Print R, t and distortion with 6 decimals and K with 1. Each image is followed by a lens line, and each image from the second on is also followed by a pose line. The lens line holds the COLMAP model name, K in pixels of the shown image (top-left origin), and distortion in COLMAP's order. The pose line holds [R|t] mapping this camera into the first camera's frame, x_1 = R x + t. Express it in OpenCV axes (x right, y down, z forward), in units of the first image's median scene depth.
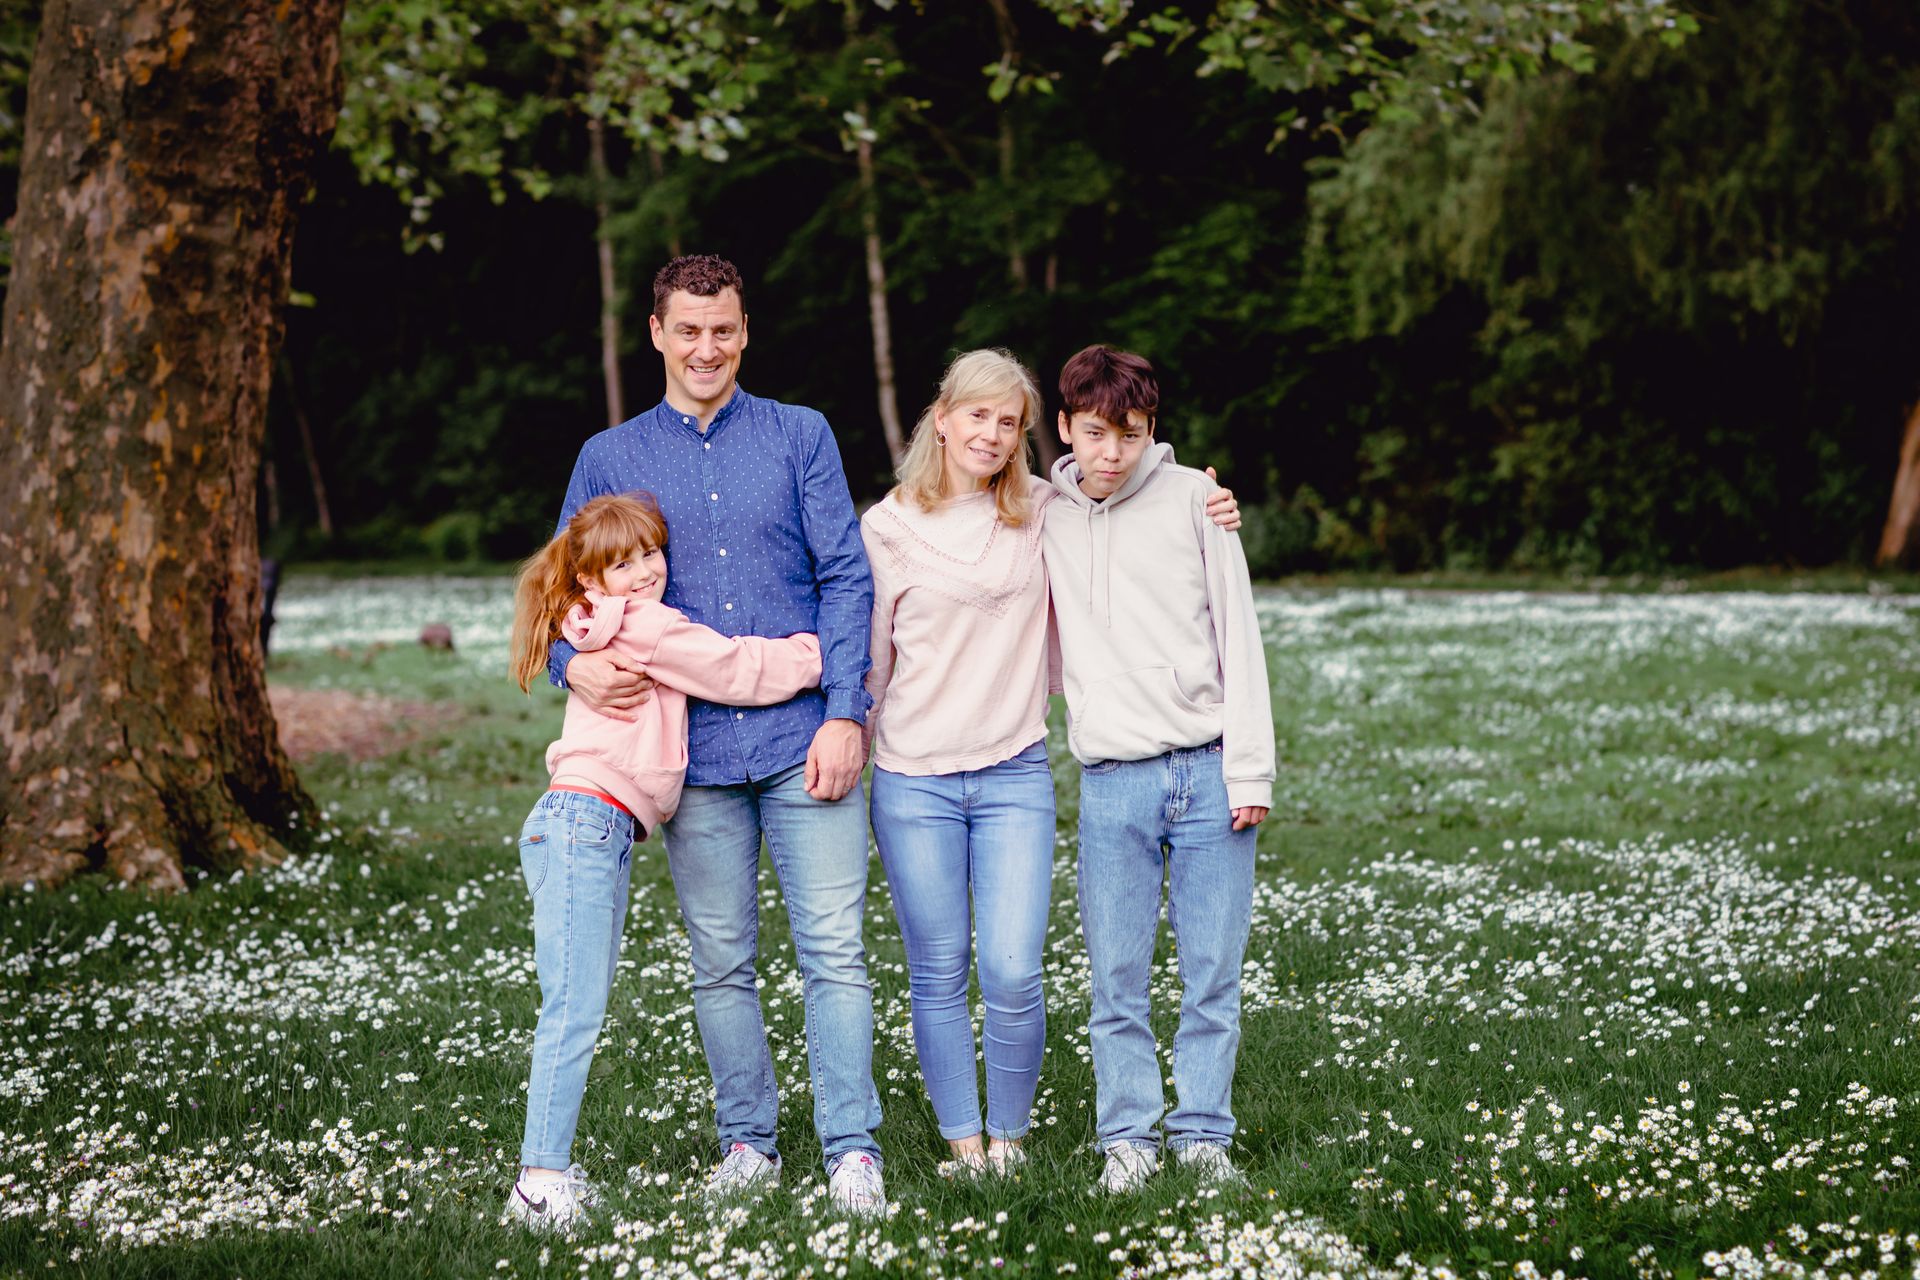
lens RADIAL K [[4207.8, 0, 960.0], [0, 4207.8, 640.0], [0, 0, 1]] dist [0.853073, -12.223932]
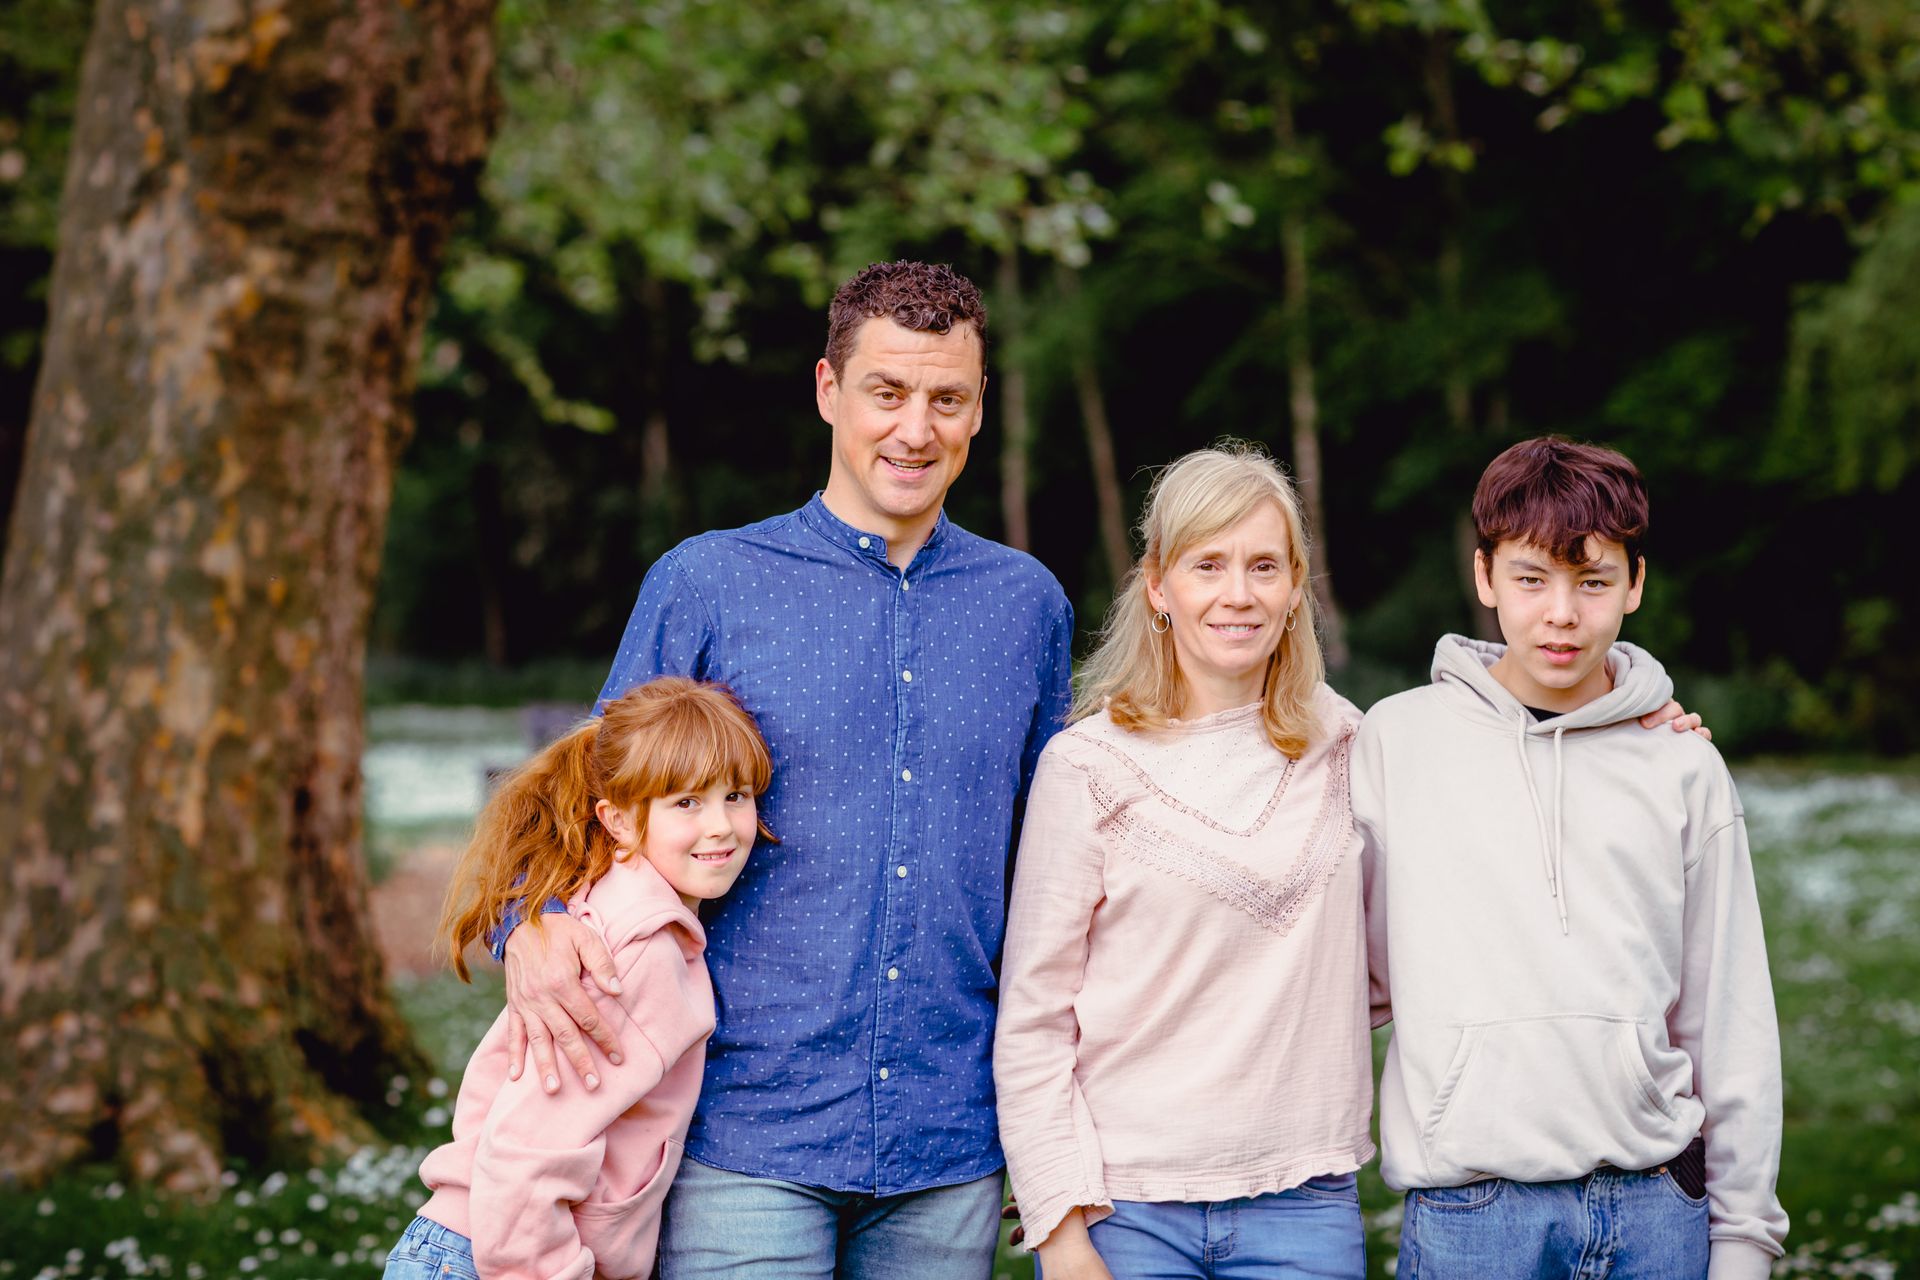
lens RADIAL K [[4207.8, 0, 960.0], [0, 4207.8, 640.0], [0, 0, 1]] dist [0.853073, -12.223932]
pose [[0.994212, 0.023648, -0.104805, 0.015840], [-0.027380, 0.999036, -0.034307, -0.013120], [0.103893, 0.036978, 0.993901, 0.282125]]
